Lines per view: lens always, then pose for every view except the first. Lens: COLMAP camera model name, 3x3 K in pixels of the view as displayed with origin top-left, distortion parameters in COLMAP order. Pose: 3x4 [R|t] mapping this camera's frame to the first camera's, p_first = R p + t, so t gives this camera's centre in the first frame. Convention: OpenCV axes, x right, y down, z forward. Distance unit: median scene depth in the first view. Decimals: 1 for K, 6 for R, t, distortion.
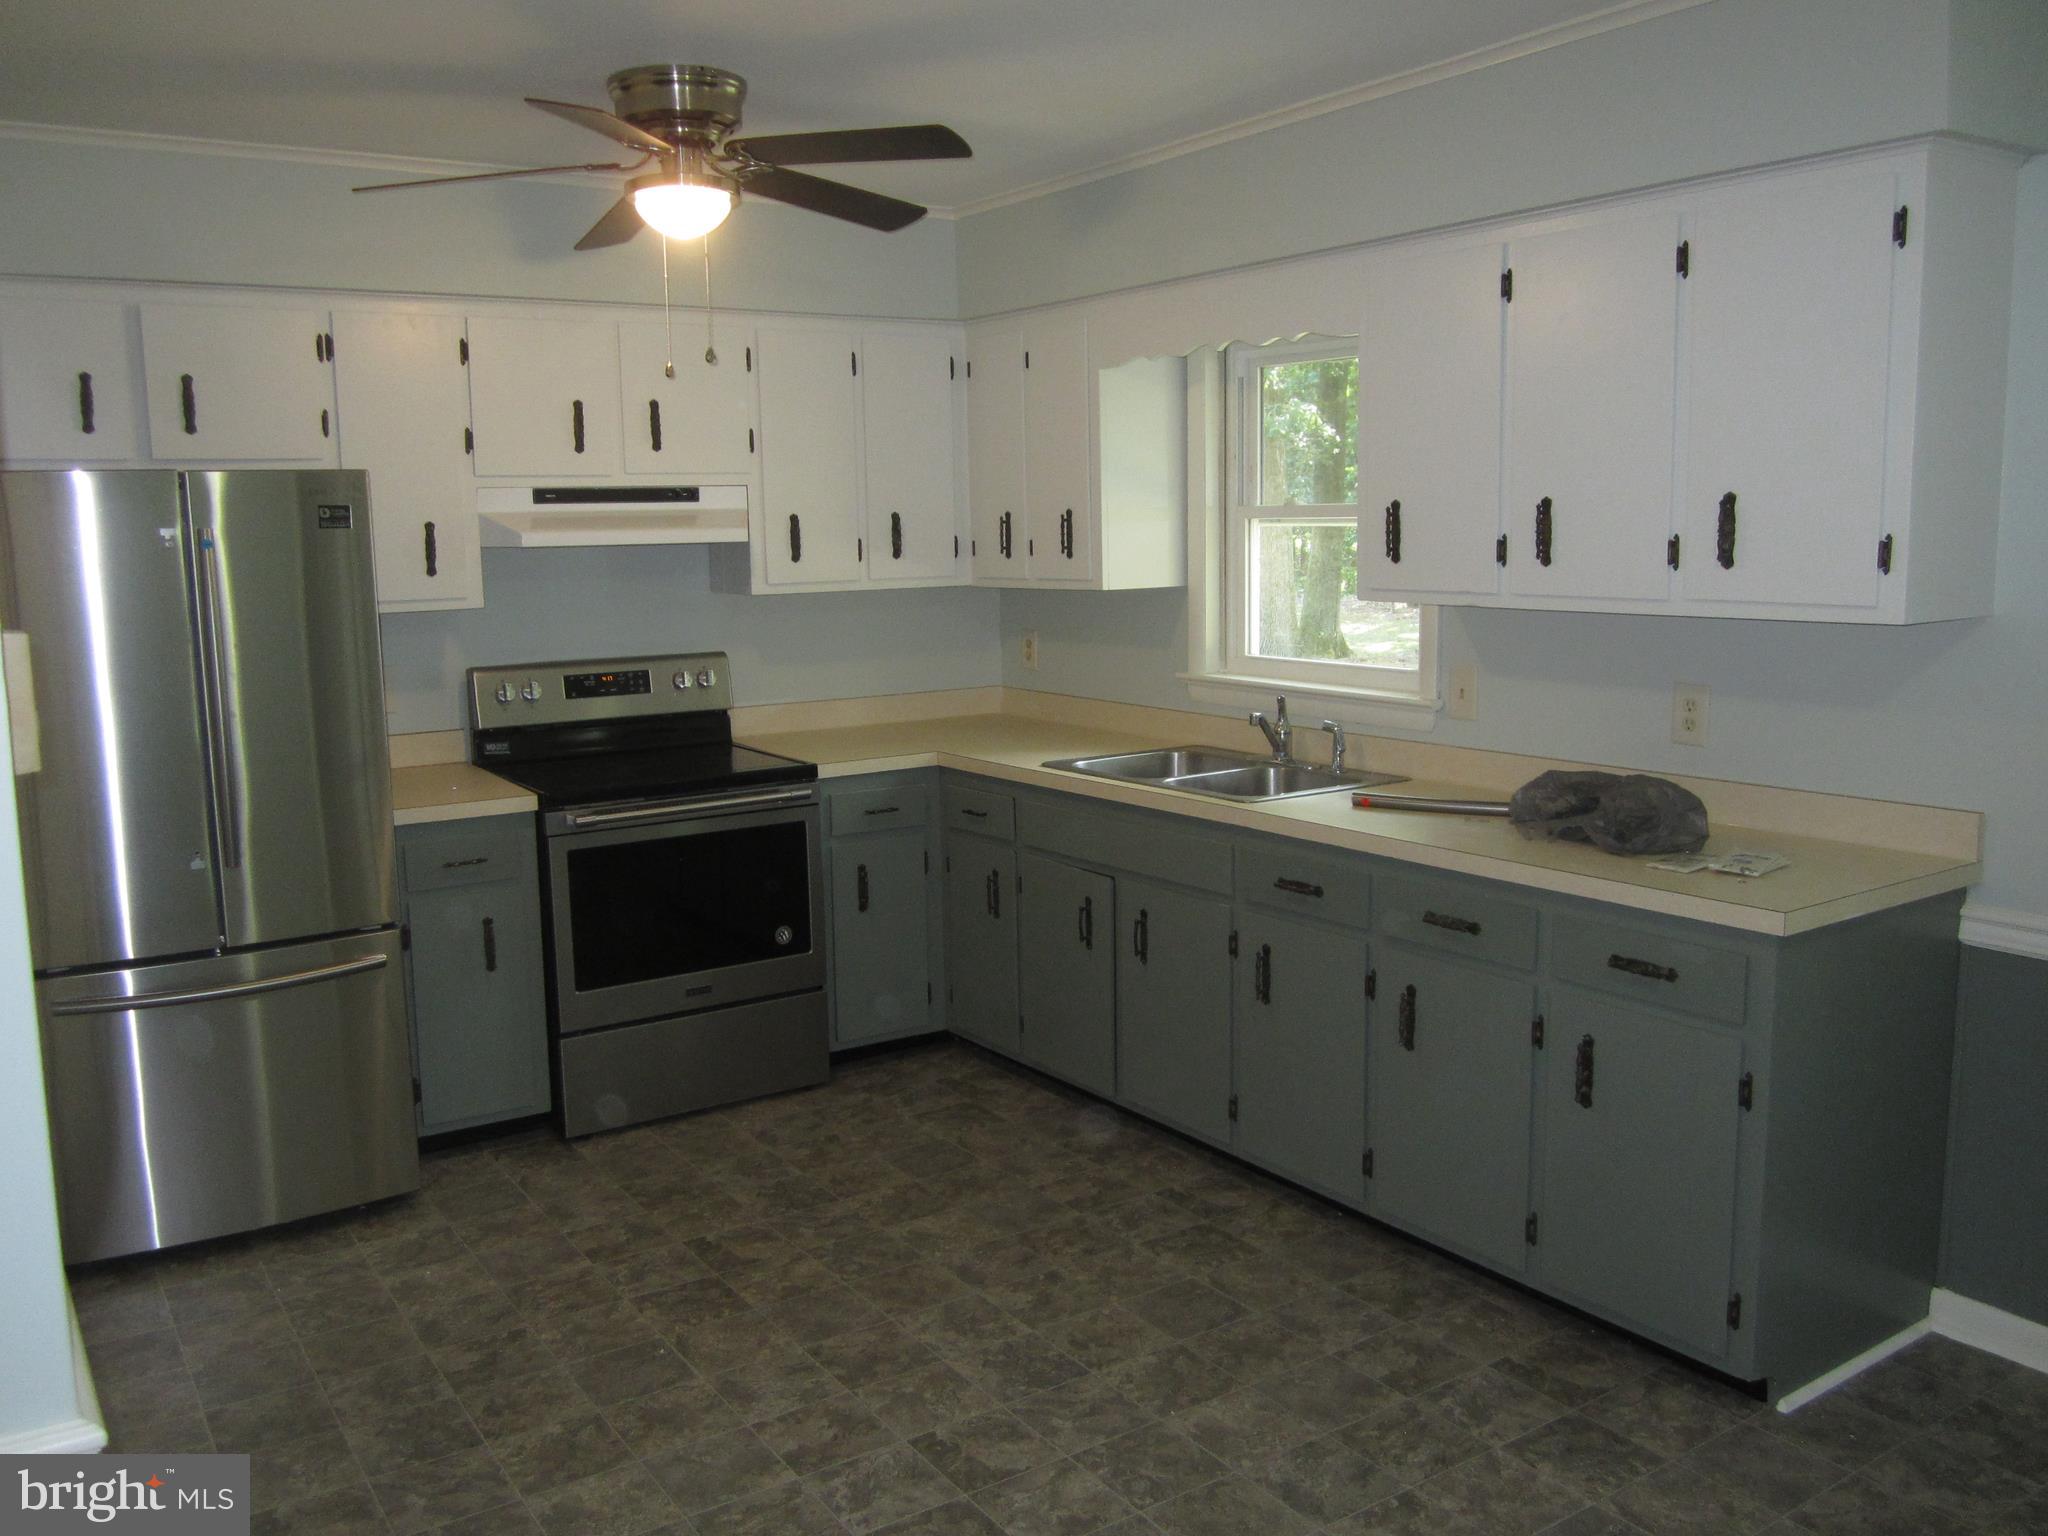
lens RADIAL K [[1668.1, 0, 1022.2], [0, 1668.1, 761.9], [0, 0, 1]] dist [-0.051042, 0.001968]
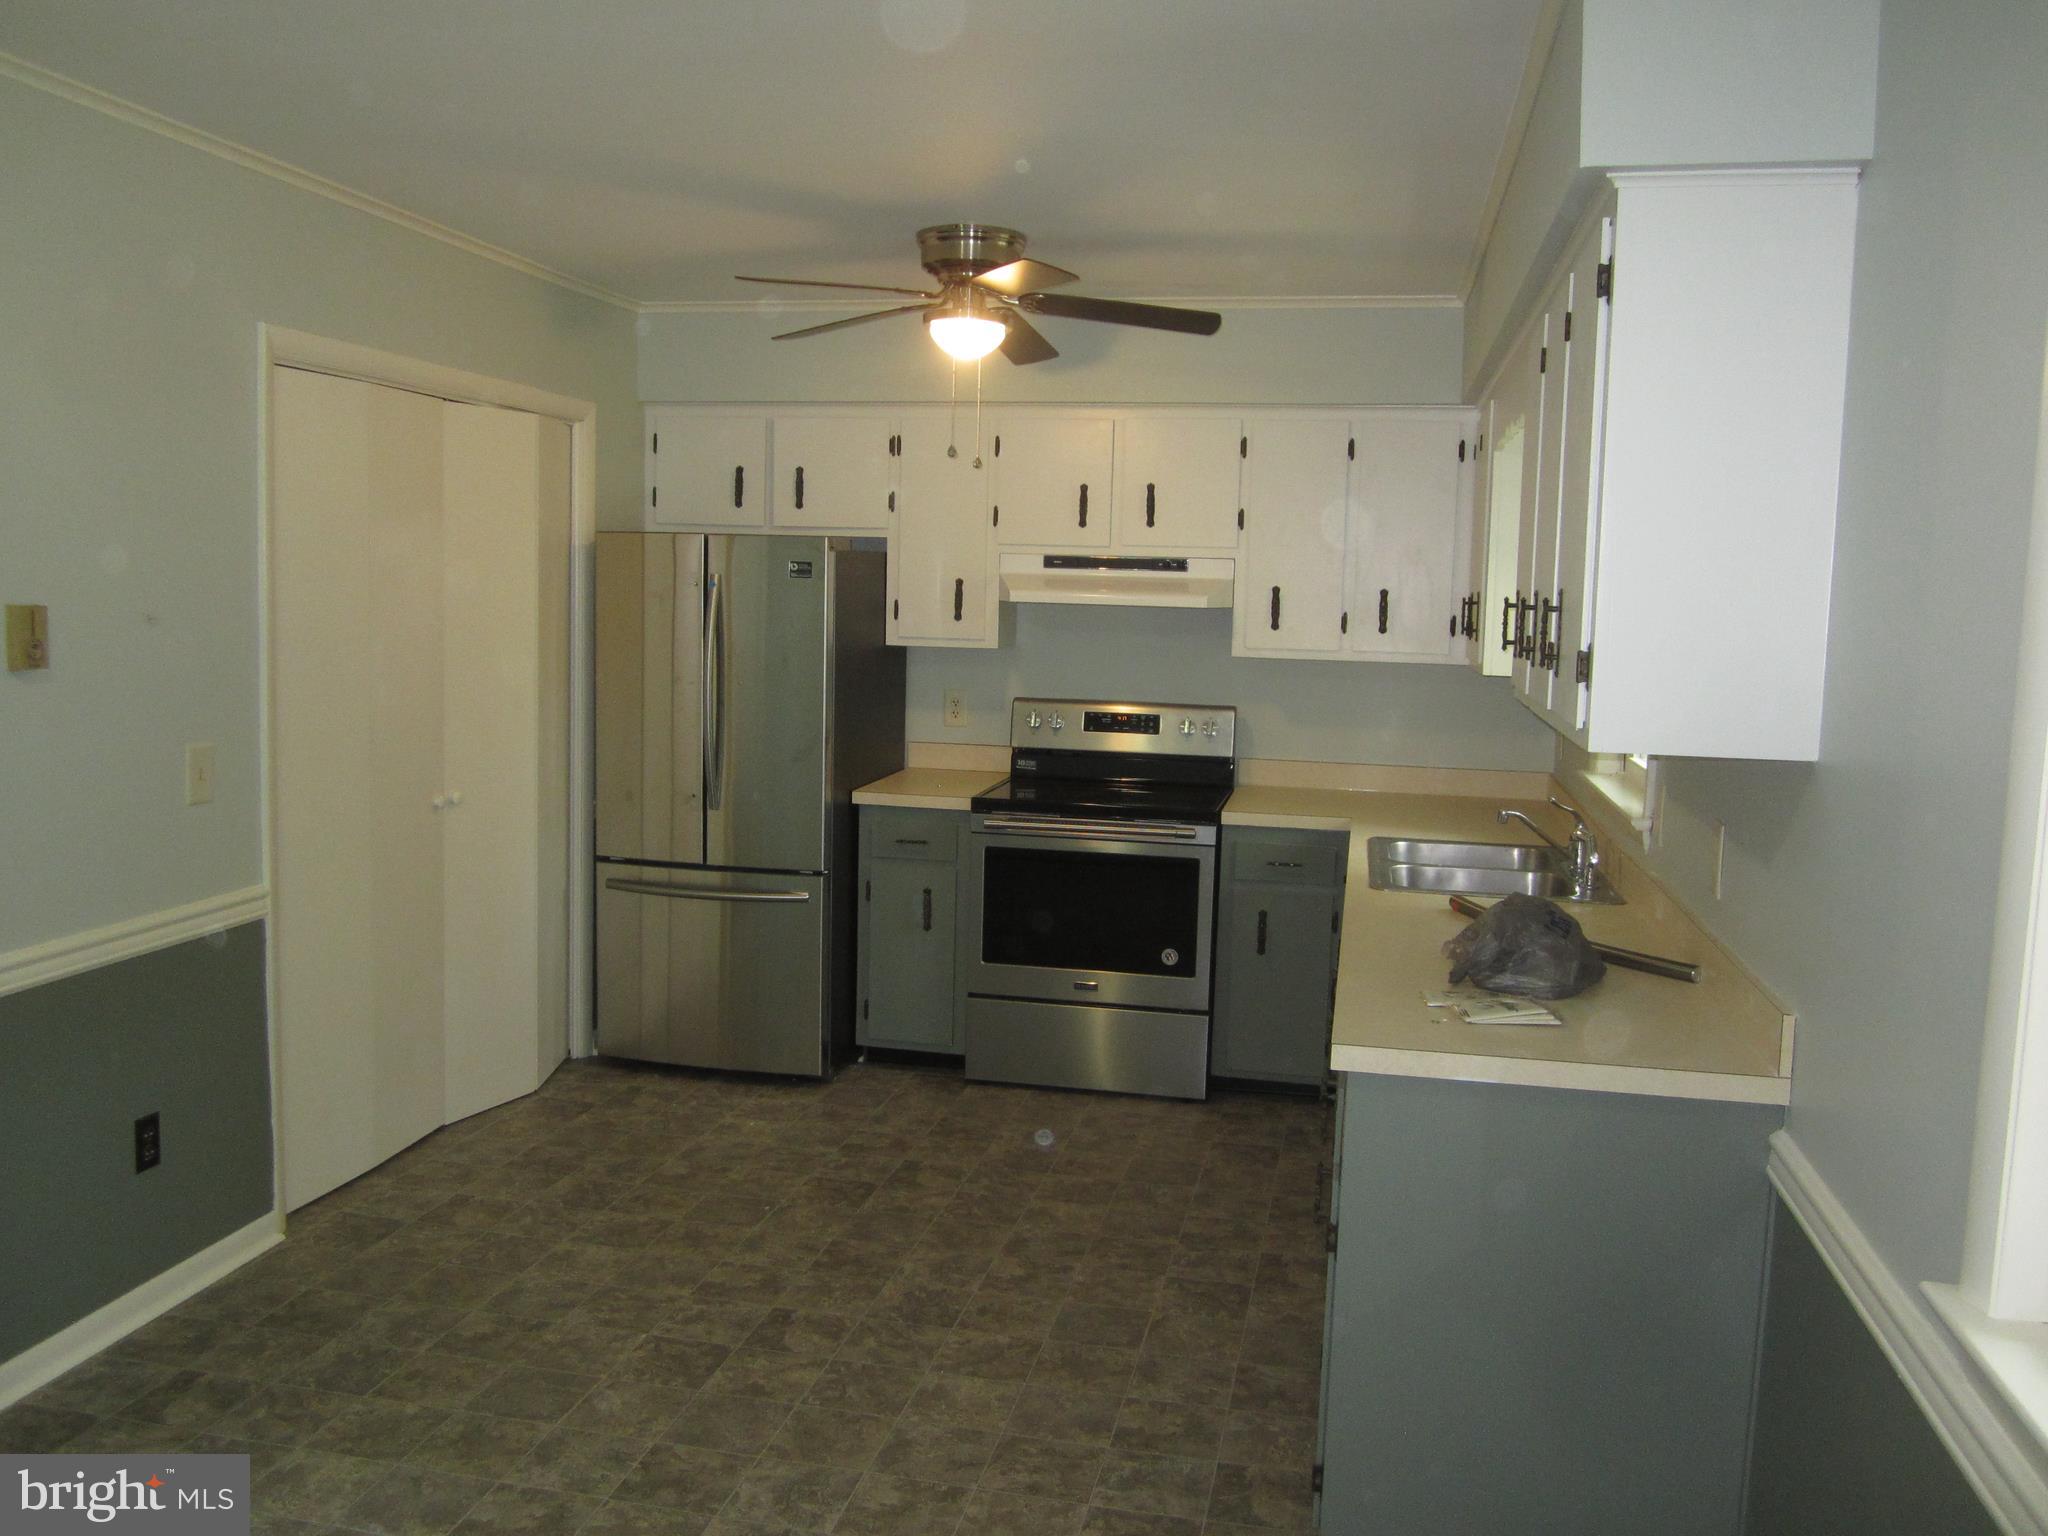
lens RADIAL K [[1668.1, 0, 1030.9], [0, 1668.1, 771.8], [0, 0, 1]] dist [-0.051042, 0.001968]
pose [[0.697492, 0.114403, -0.707402, 0.706222], [-0.140444, 0.989853, 0.021605, -0.037829], [0.702695, 0.084281, 0.706482, 0.161394]]
